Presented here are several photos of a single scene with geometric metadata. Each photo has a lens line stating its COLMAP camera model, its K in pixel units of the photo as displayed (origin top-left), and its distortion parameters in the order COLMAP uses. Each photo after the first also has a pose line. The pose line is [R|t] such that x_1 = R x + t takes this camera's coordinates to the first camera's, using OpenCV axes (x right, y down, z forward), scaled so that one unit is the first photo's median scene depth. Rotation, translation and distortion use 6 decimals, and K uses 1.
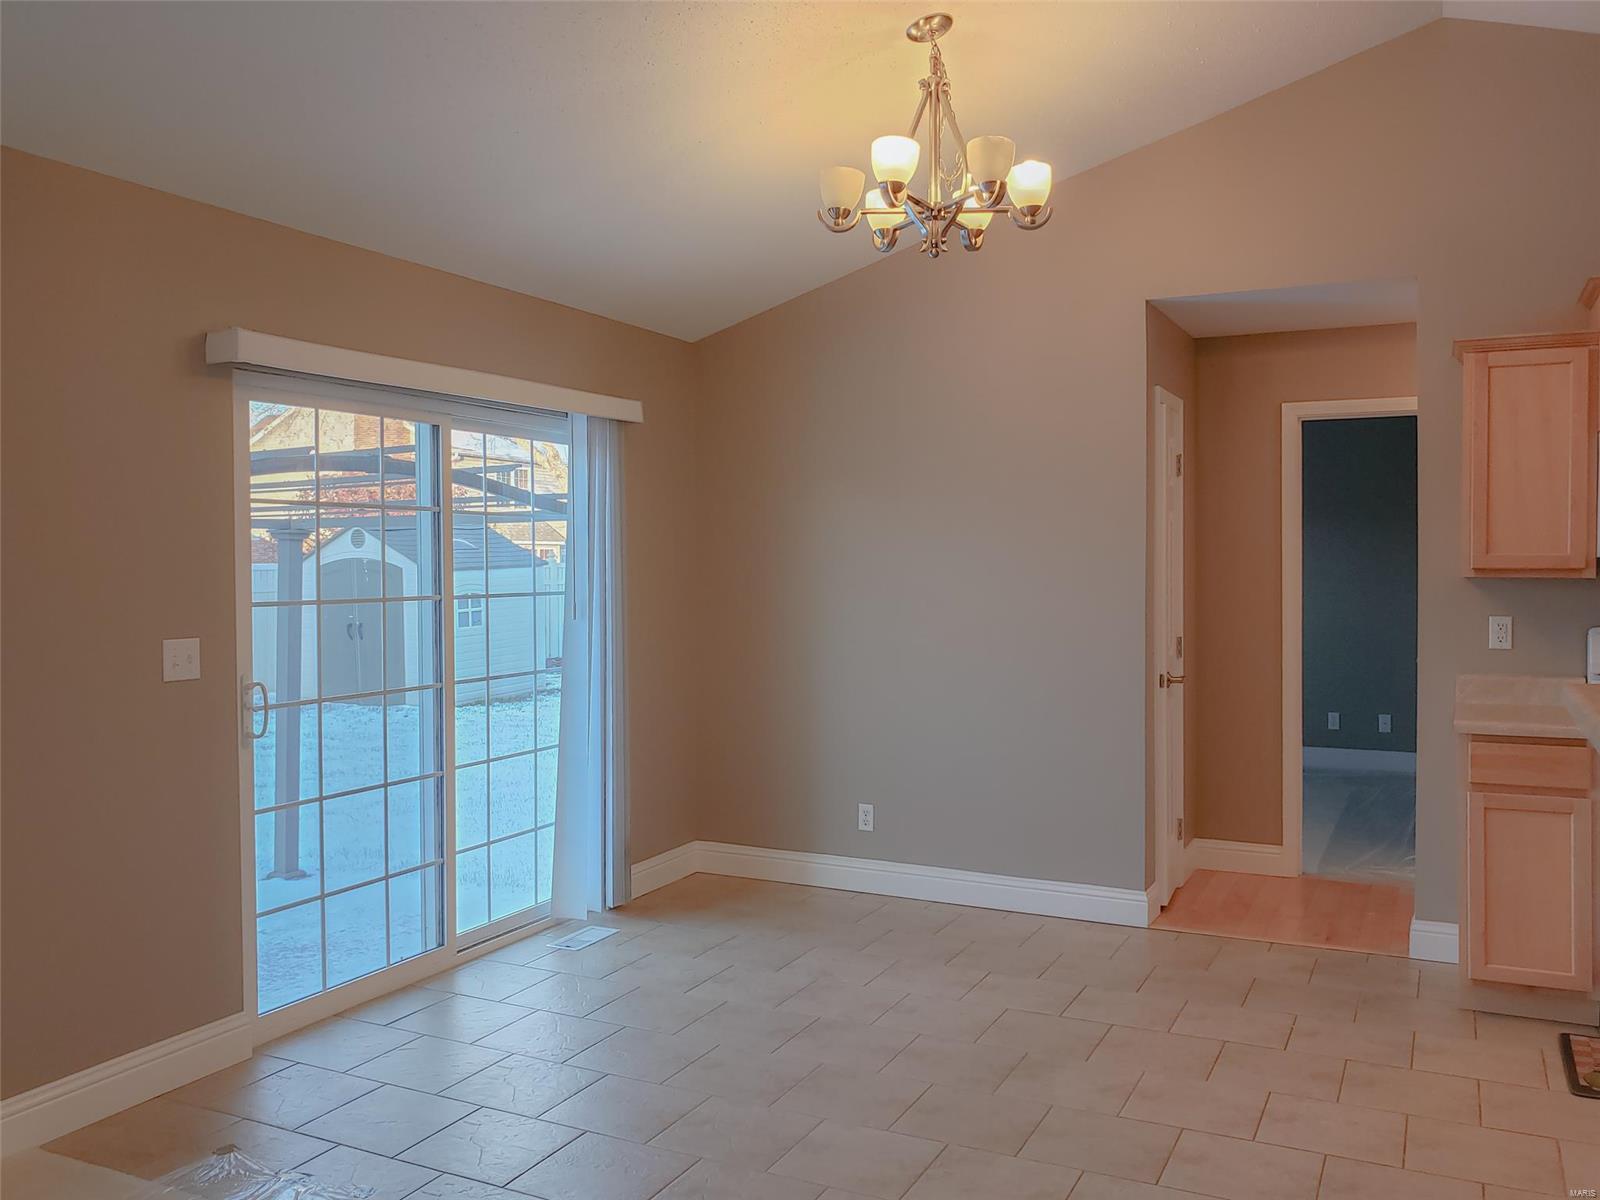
lens RADIAL K [[1324.5, 0, 801.6], [0, 1324.5, 582.9], [0, 0, 1]] dist [0.075131, -0.092018]
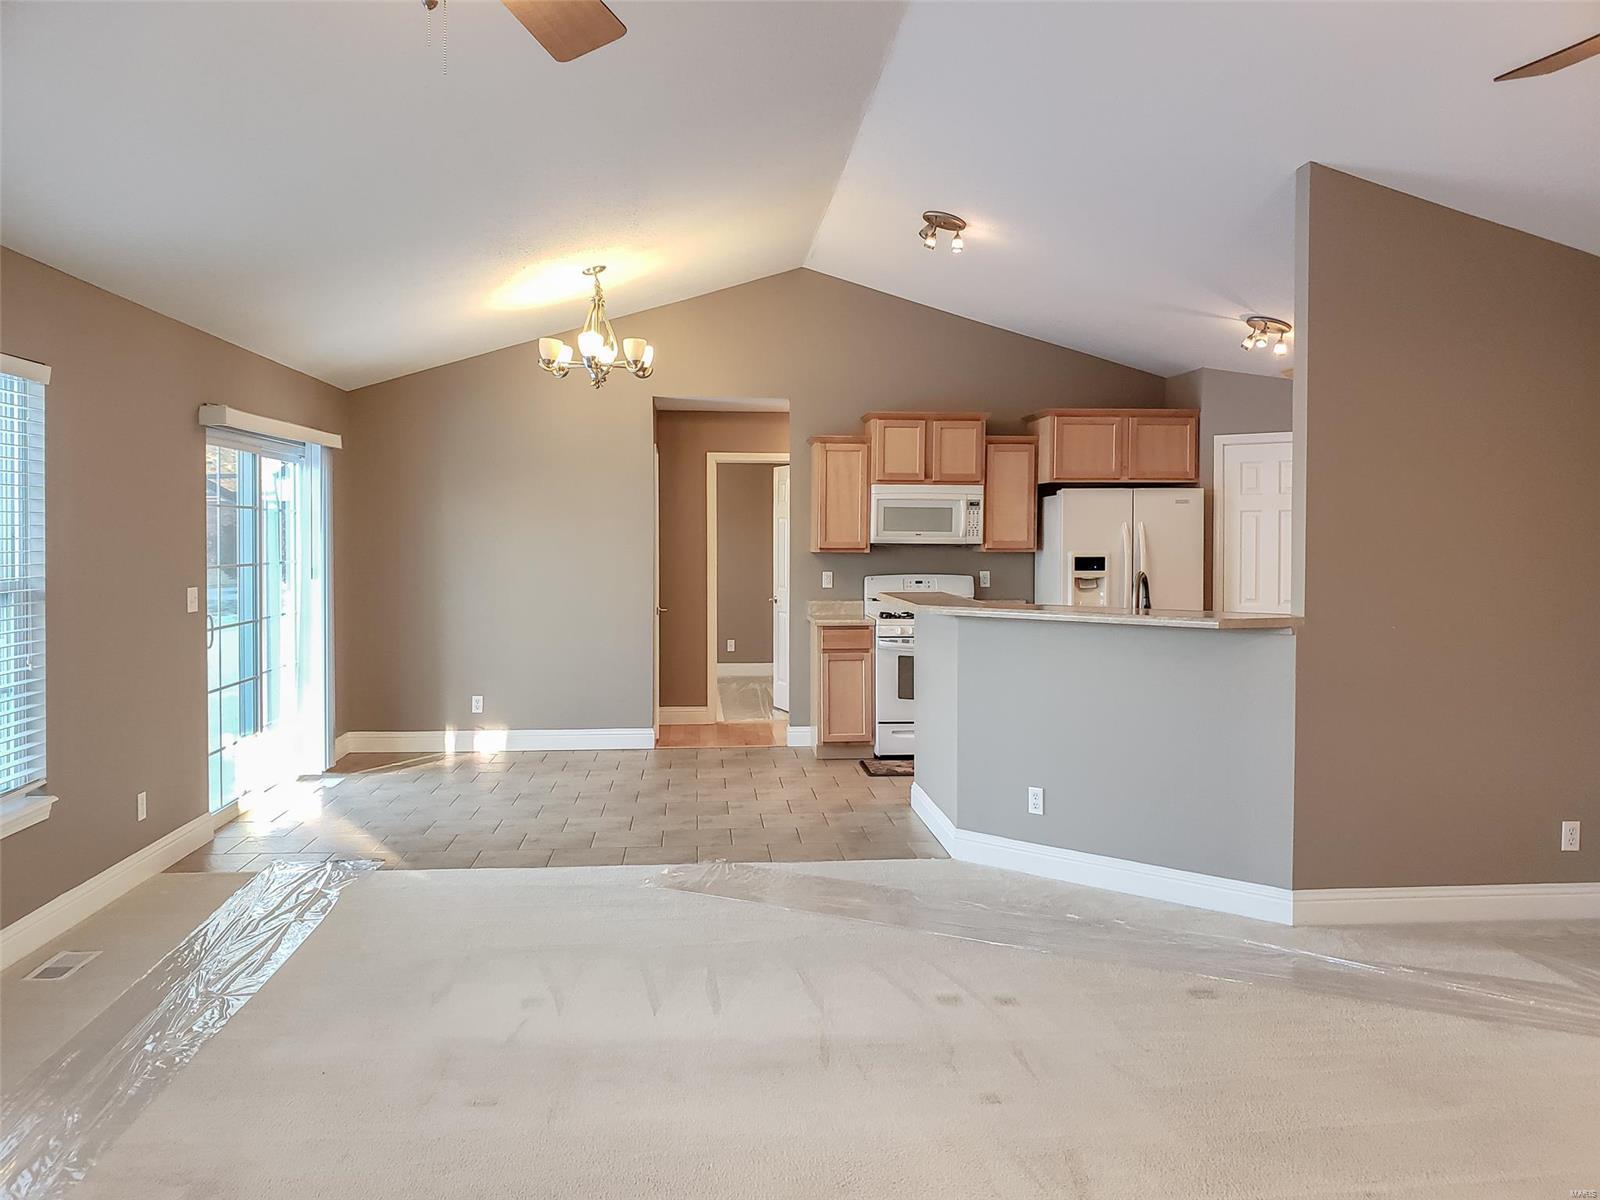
lens RADIAL K [[1315.6, 0, 796.2], [0, 1315.6, 565.3], [0, 0, 1]] dist [0.197639, -0.001823]
pose [[0.862215, -0.003851, 0.506528, -0.553692], [0.000614, 0.999978, 0.006557, 0.002721], [-0.506542, -0.005343, 0.862199, -0.722868]]
